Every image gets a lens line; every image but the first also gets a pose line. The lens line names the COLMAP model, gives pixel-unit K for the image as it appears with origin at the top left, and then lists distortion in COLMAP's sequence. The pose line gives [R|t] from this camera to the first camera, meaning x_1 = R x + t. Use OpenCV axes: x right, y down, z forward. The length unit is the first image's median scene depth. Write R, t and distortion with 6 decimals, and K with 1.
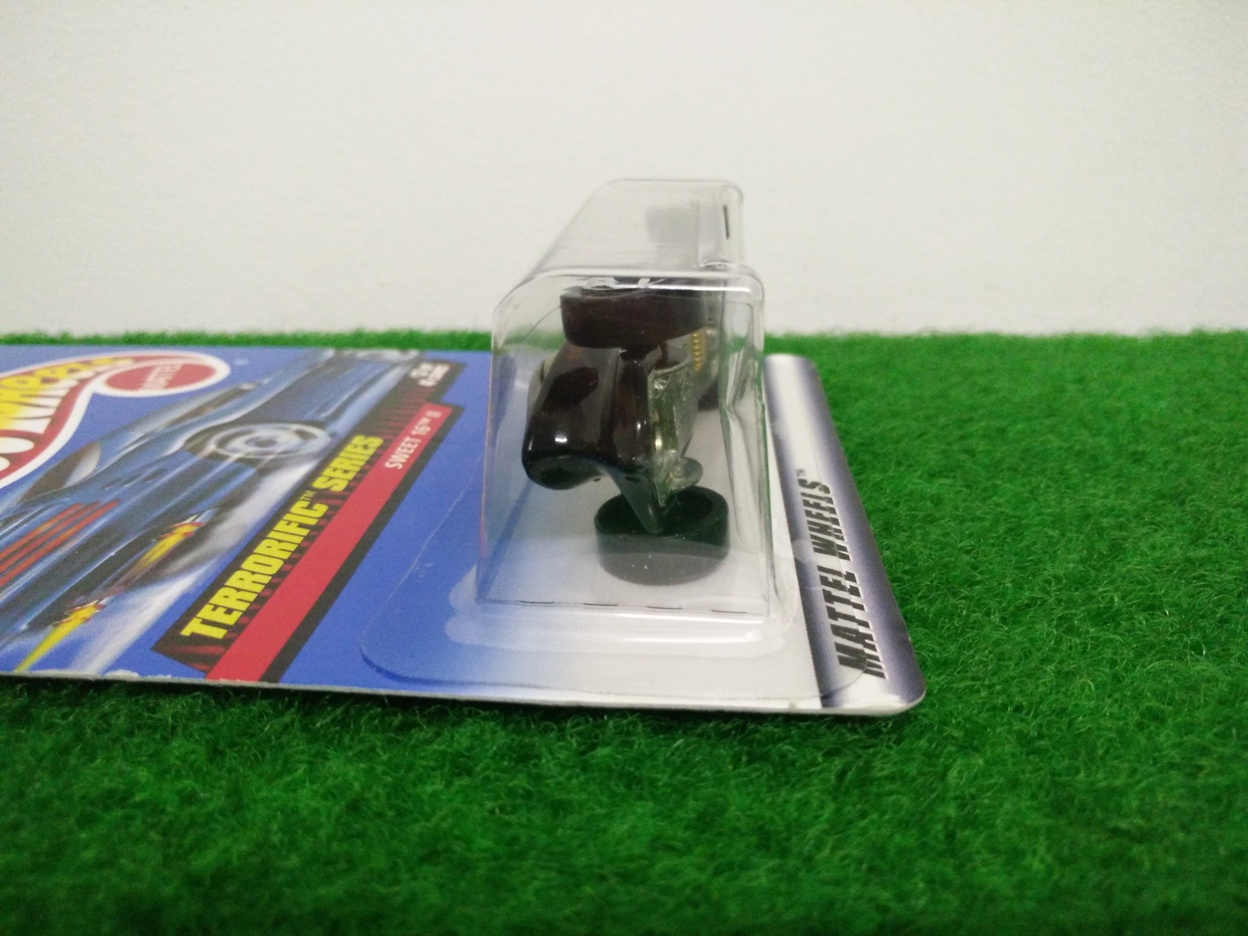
lens RADIAL K [[1023.6, 0, 624.0], [0, 1023.6, 468.0], [0, 0, 1]] dist [0.001293, 0.003384]
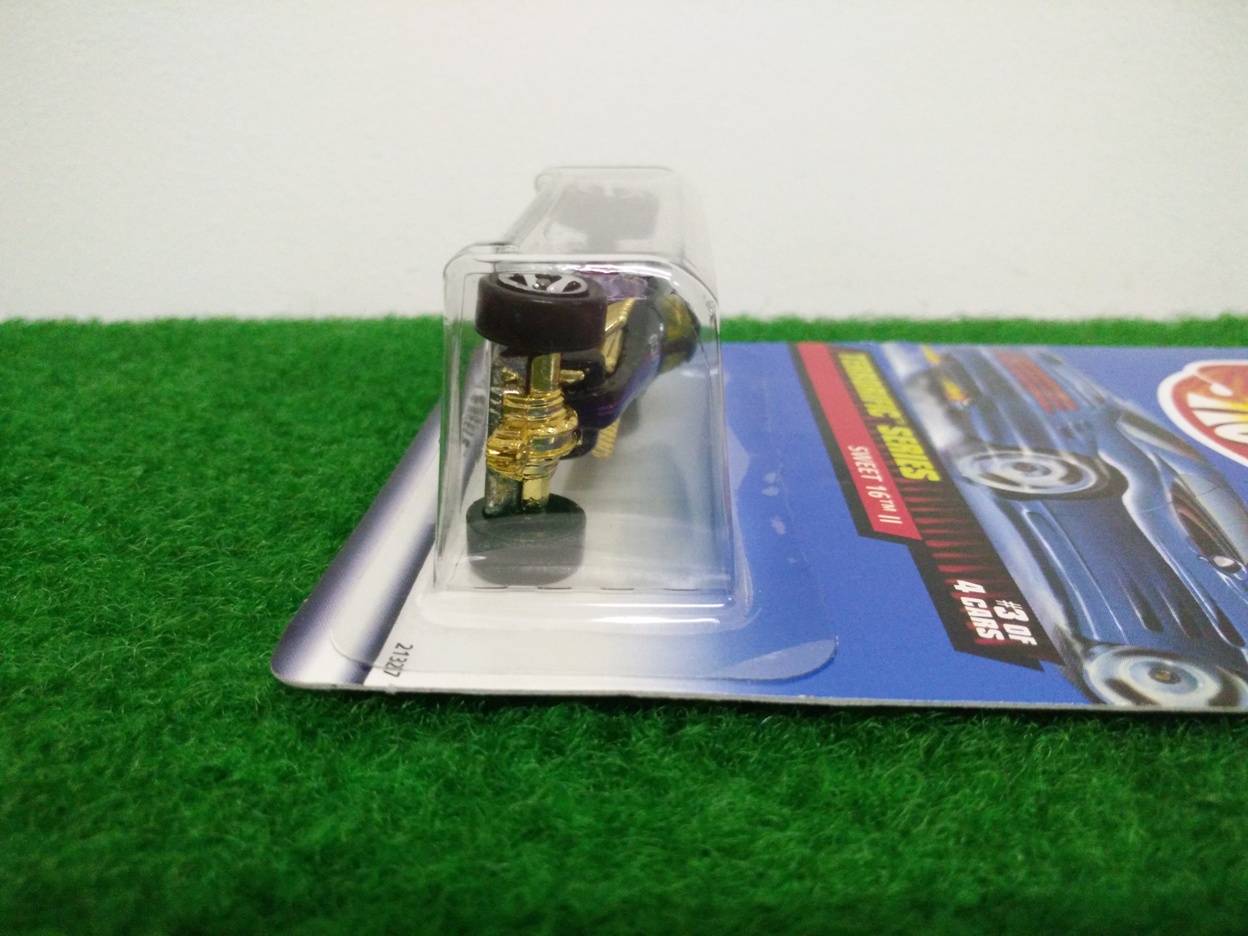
lens RADIAL K [[1023.6, 0, 624.0], [0, 1023.6, 468.0], [0, 0, 1]] dist [0.001293, 0.003384]
pose [[-0.998097, 0.023544, -0.056987, 0.064235], [-0.025946, 0.678041, 0.734566, -0.760409], [0.055934, 0.734647, -0.676140, 1.774232]]
